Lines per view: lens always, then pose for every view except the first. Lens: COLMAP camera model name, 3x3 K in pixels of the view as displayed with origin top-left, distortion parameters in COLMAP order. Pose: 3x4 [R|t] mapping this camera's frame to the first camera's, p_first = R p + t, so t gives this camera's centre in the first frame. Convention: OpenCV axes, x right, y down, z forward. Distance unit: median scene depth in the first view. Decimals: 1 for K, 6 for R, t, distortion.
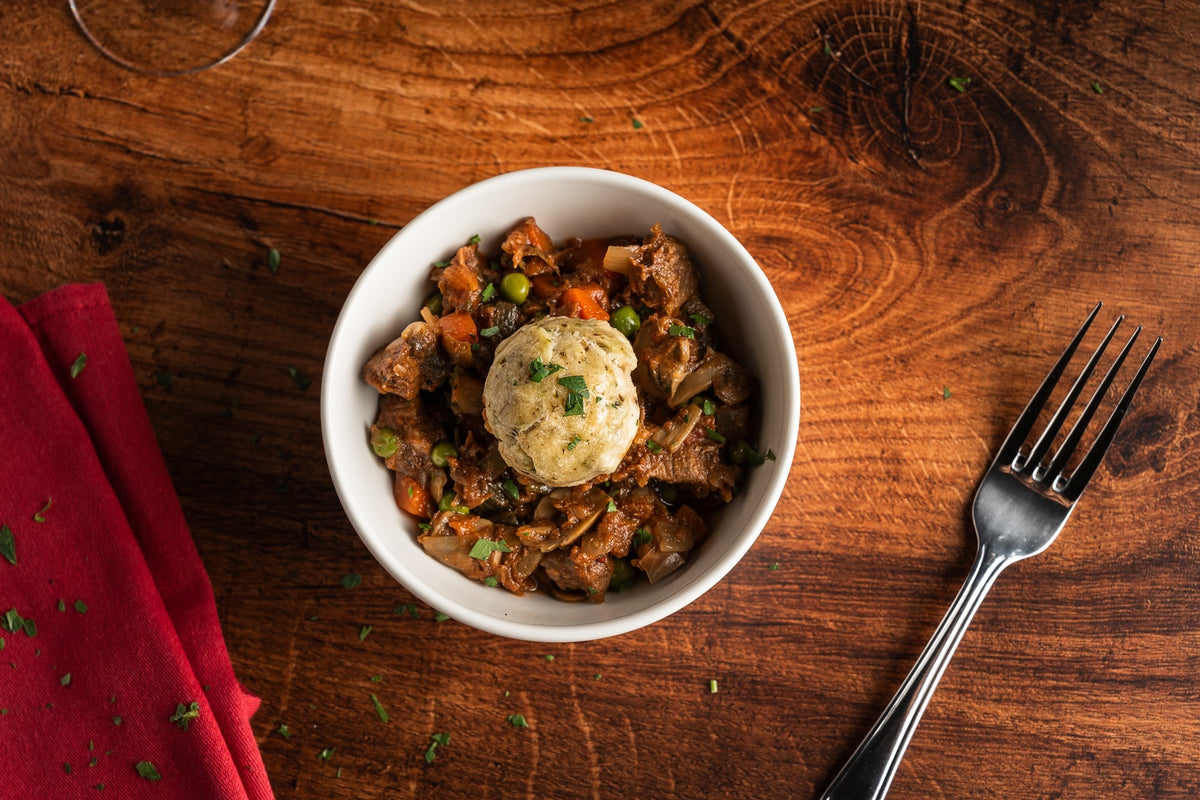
lens RADIAL K [[2361.6, 0, 605.1], [0, 2361.6, 416.3], [0, 0, 1]] dist [0.046229, -0.088210]
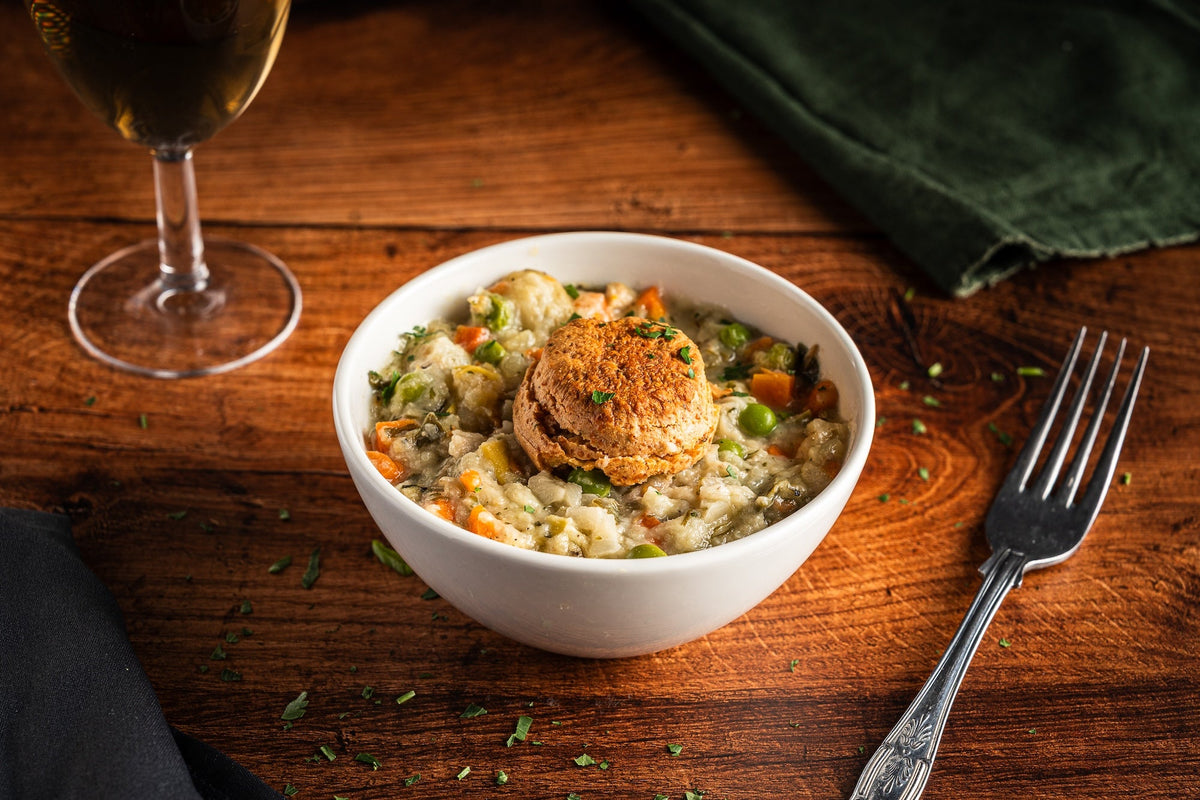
lens RADIAL K [[2361.6, 0, 605.1], [0, 2361.6, 416.3], [0, 0, 1]] dist [0.046229, -0.088210]
pose [[0.980181, -0.047188, 0.192400, -0.188522], [0.164411, 0.735582, -0.657182, 0.513659], [-0.110515, 0.675791, 0.728762, 0.330351]]
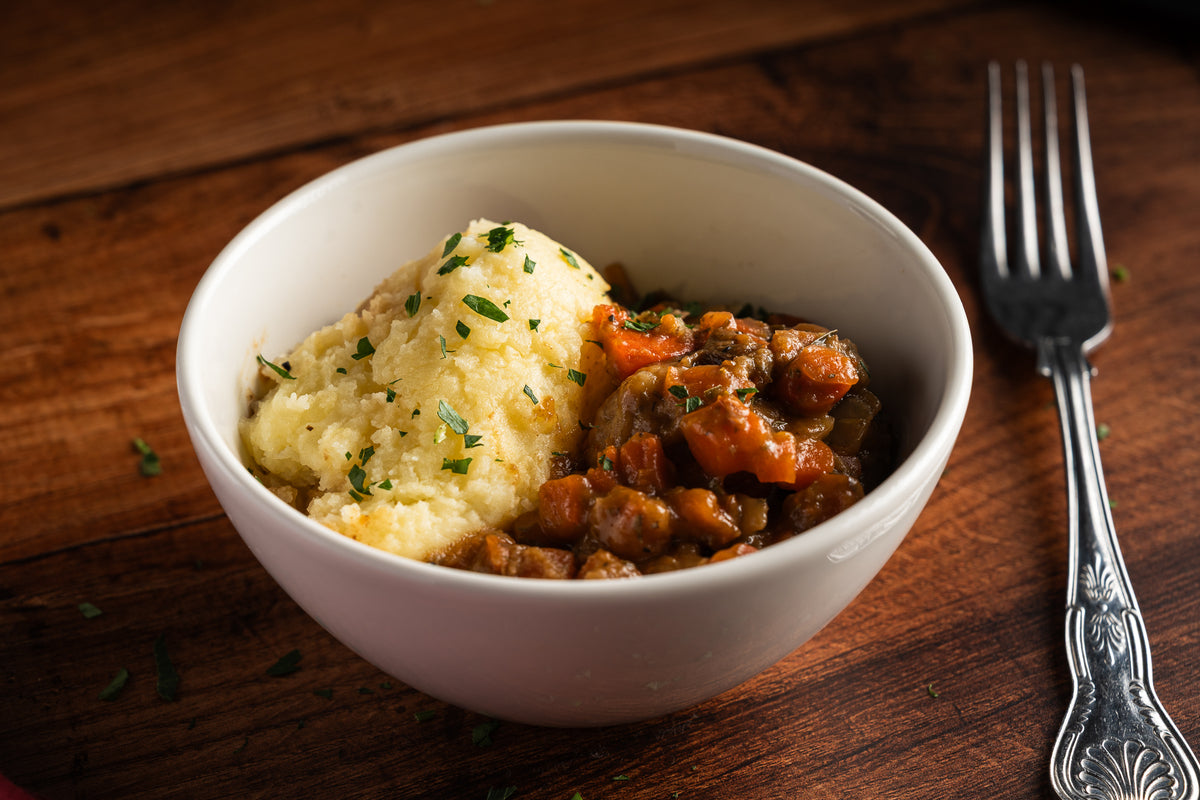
lens RADIAL K [[2449.3, 0, 602.5], [0, 2449.3, 399.8], [0, 0, 1]] dist [0.054722, -0.048434]
pose [[0.844354, -0.280344, 0.456589, -0.296978], [0.519829, 0.635072, -0.571368, 0.326653], [-0.129787, 0.719785, 0.681957, 0.537346]]
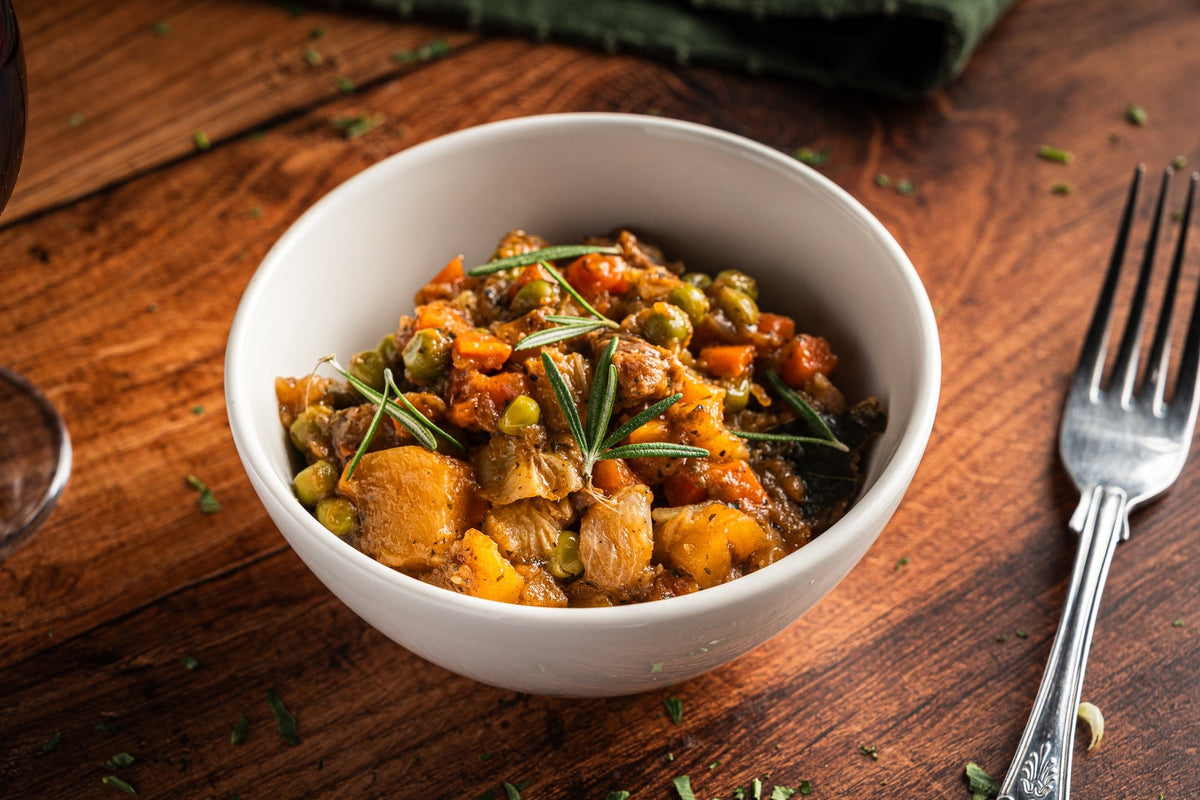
lens RADIAL K [[2619.4, 0, 644.4], [0, 2619.4, 398.6], [0, 0, 1]] dist [0.124469, -0.401352]
pose [[0.744021, -0.447173, 0.496456, -0.371423], [0.653453, 0.642007, -0.401031, 0.259233], [-0.139398, 0.622787, 0.769873, 0.399916]]
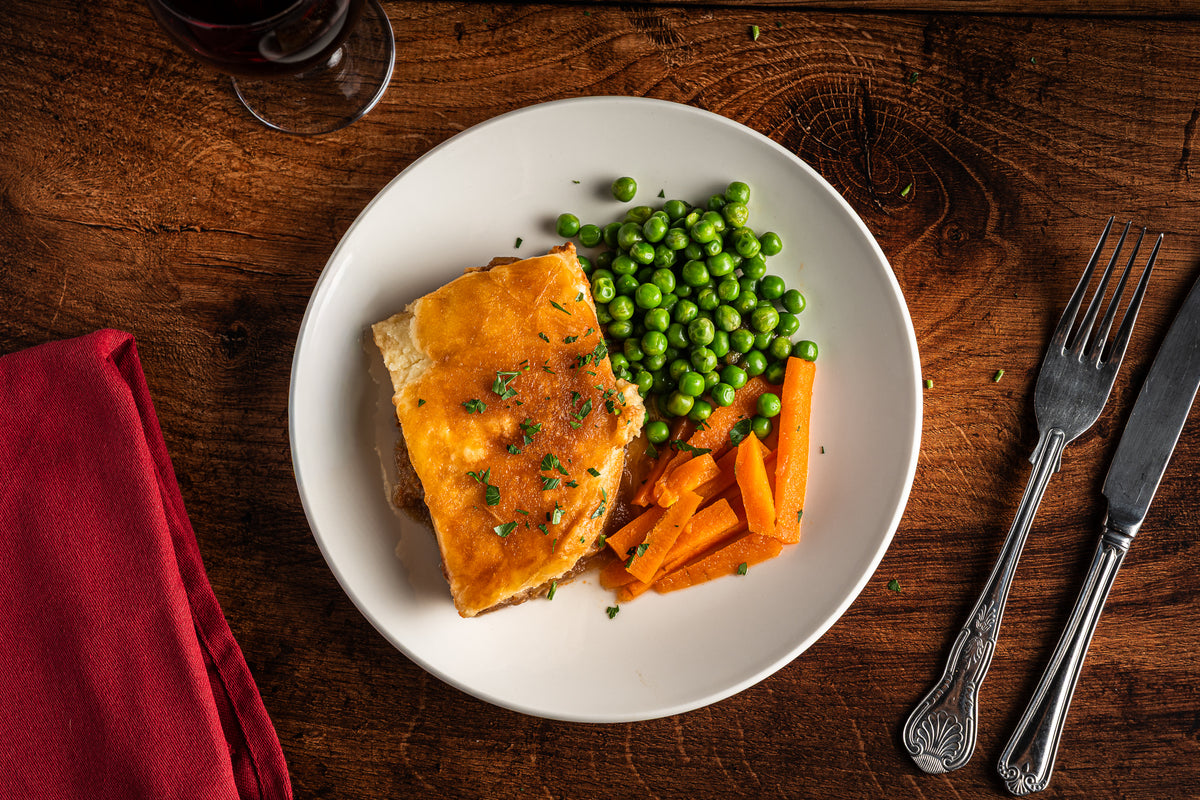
lens RADIAL K [[2464.0, 0, 598.5], [0, 2464.0, 406.1], [0, 0, 1]] dist [0.056310, -0.169198]
pose [[0.993660, -0.112339, -0.004521, -0.020546], [0.112322, 0.993664, -0.003939, -0.017435], [0.004935, 0.003406, 0.999982, -0.286178]]
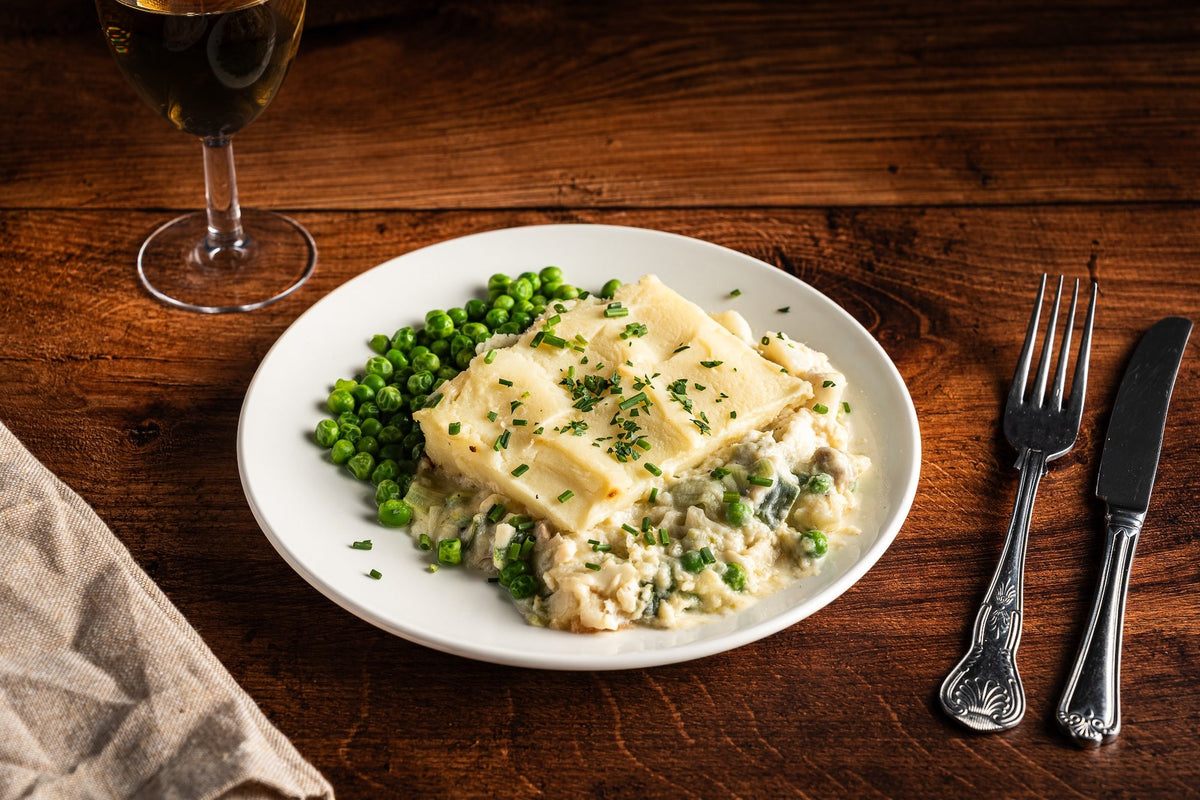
lens RADIAL K [[2243.5, 0, 610.6], [0, 2243.5, 399.7], [0, 0, 1]] dist [0.062291, -0.188926]
pose [[0.973755, -0.074610, 0.215024, -0.228689], [0.200069, 0.731007, -0.652381, 0.671110], [-0.108510, 0.678278, 0.726749, 0.192313]]
